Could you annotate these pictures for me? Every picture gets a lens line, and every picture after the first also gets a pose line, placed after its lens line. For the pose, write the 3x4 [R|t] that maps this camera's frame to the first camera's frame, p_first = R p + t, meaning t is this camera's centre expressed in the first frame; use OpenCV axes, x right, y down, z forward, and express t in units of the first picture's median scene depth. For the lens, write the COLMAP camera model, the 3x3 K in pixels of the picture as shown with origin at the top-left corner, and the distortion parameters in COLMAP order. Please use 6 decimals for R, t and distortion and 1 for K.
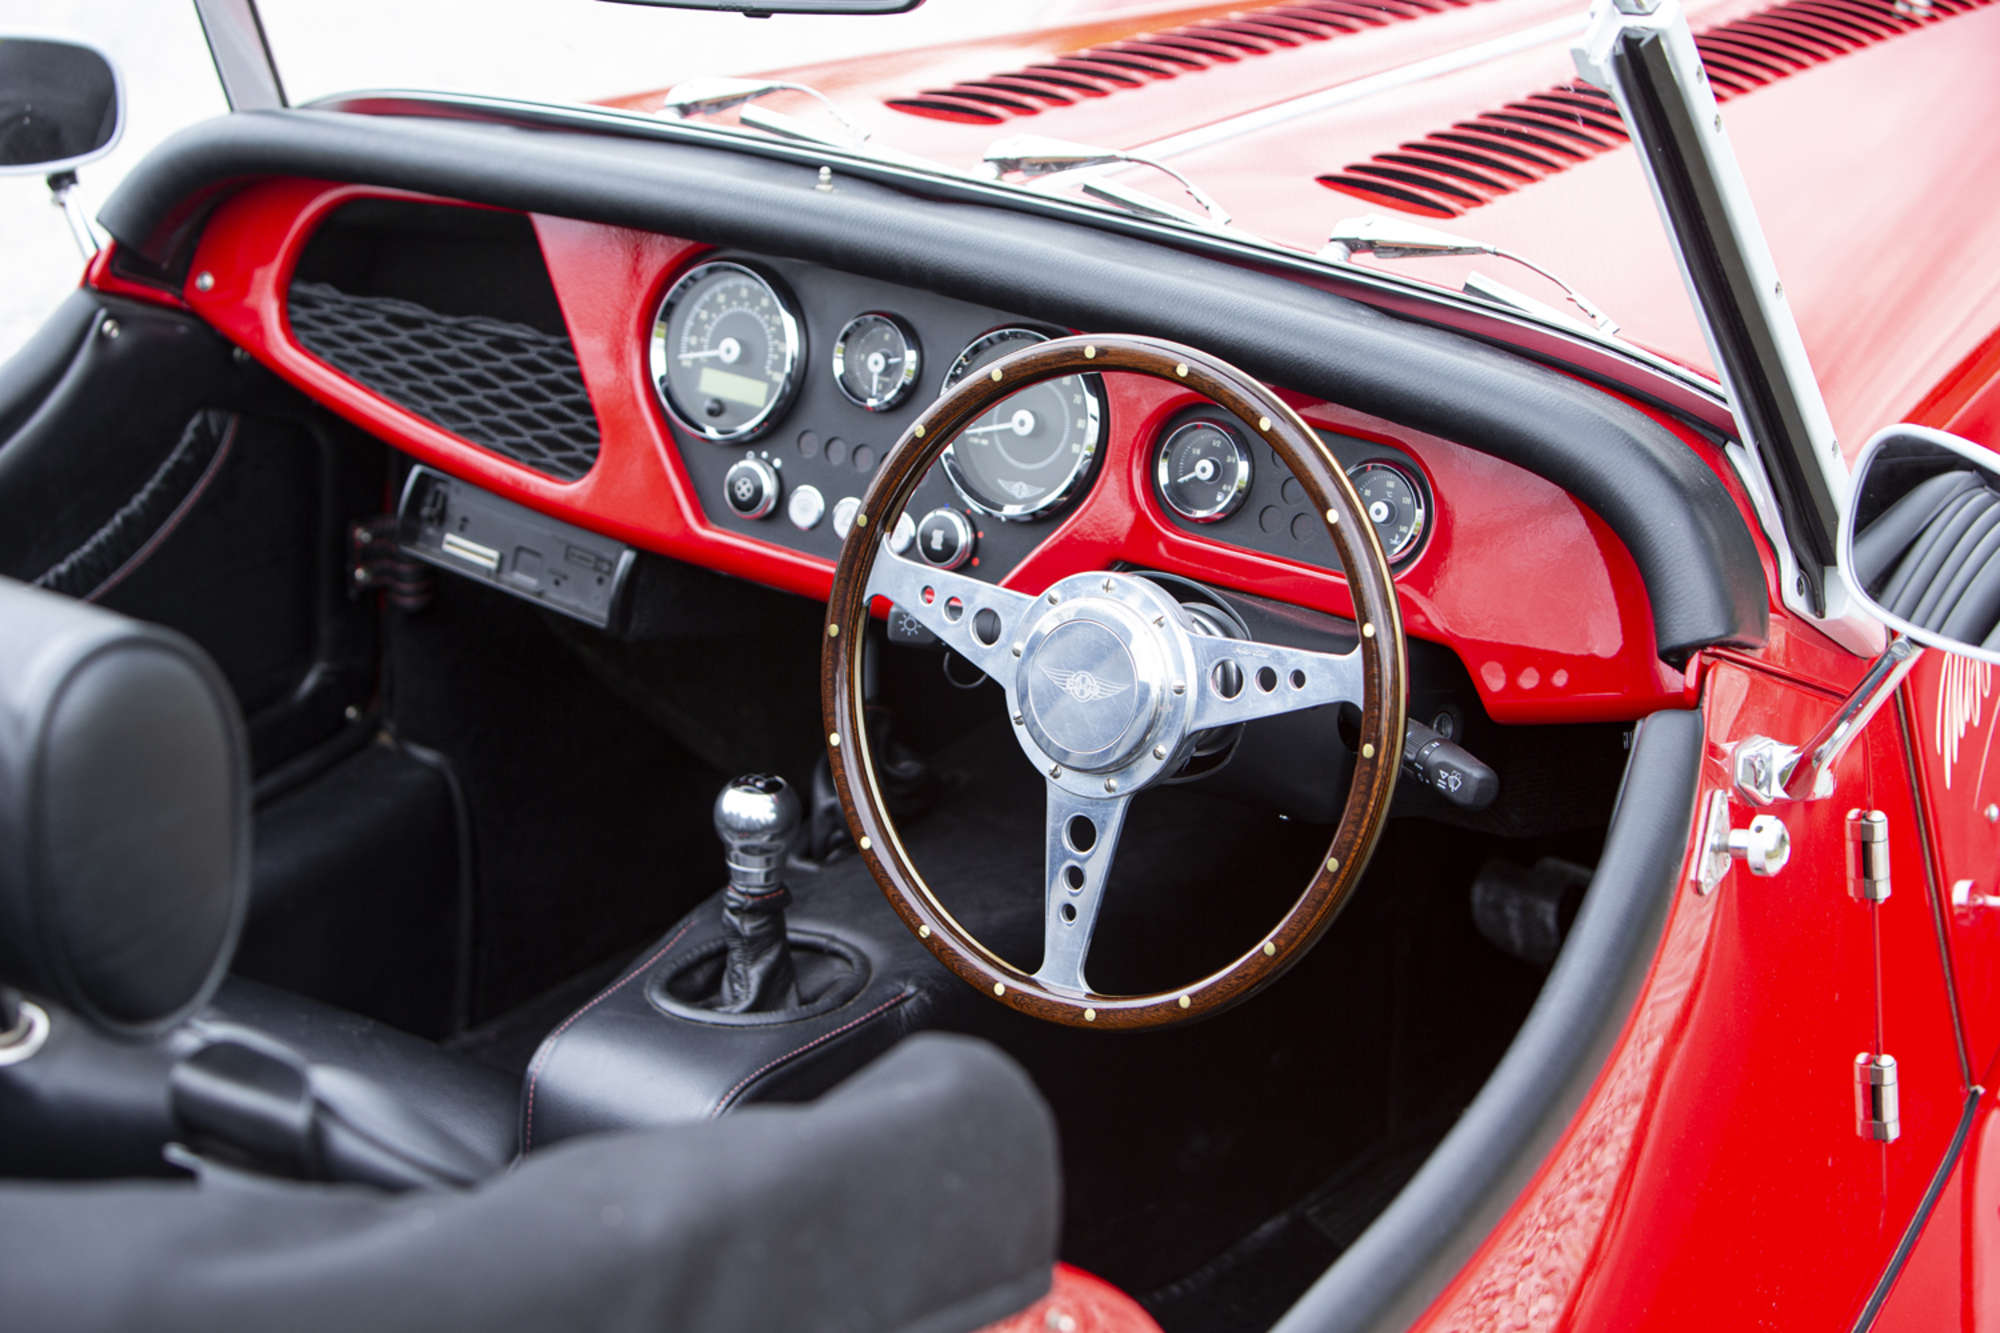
lens RADIAL K [[4095.8, 0, 1001.0], [0, 4095.8, 741.2], [0, 0, 1]] dist [-0.315183, 0.204565]
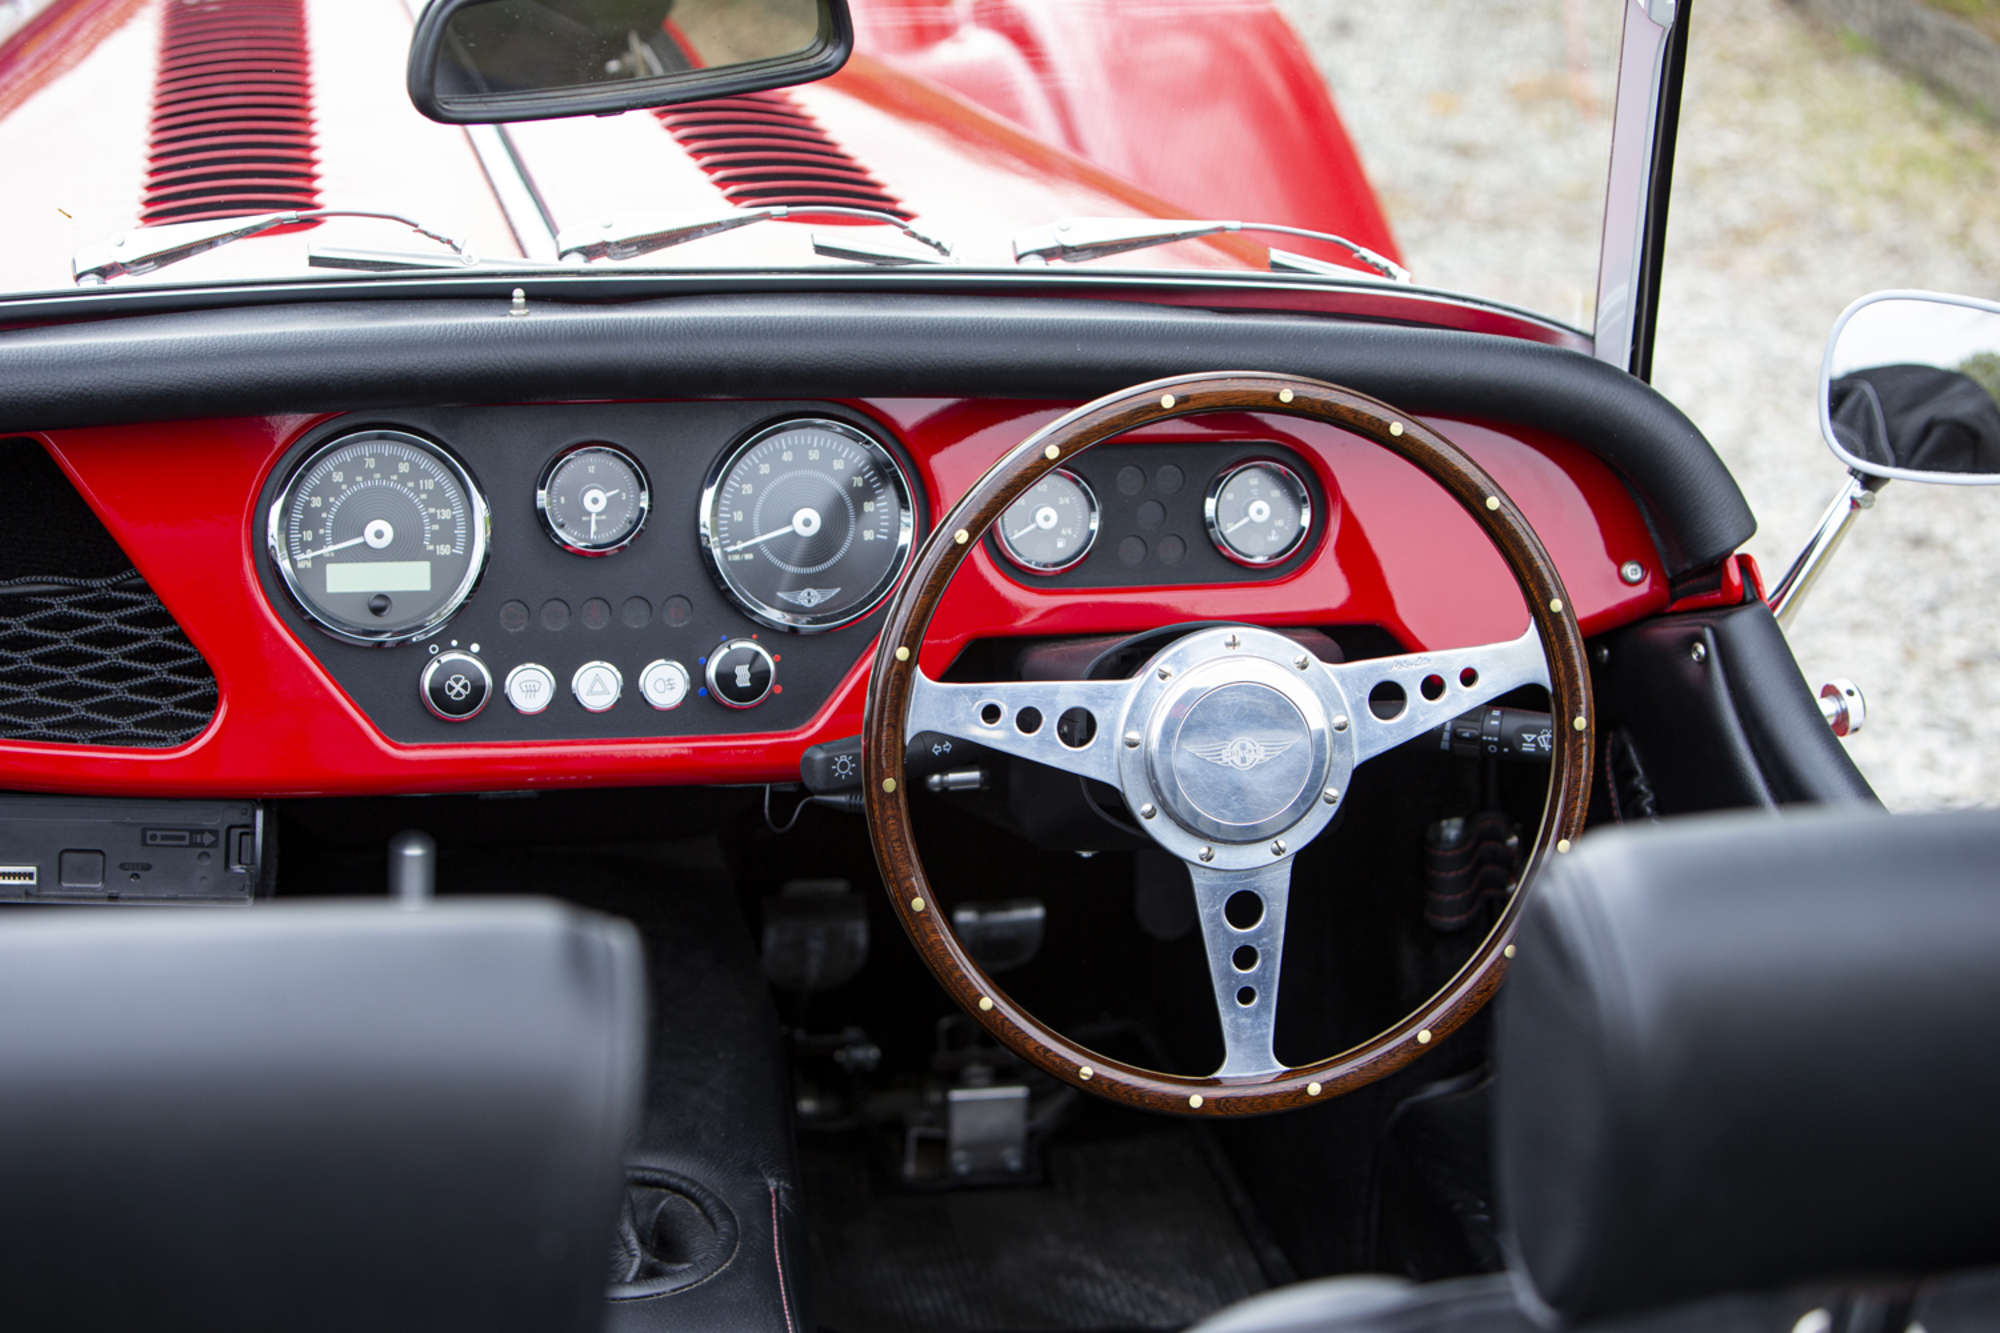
lens RADIAL K [[4095.8, 0, 1001.0], [0, 4095.8, 741.2], [0, 0, 1]] dist [-0.315183, 0.204565]
pose [[0.665509, -0.265313, 0.697644, -0.593309], [0.257617, 0.958901, 0.118919, -0.125782], [-0.700523, 0.100583, 0.706506, 0.343371]]
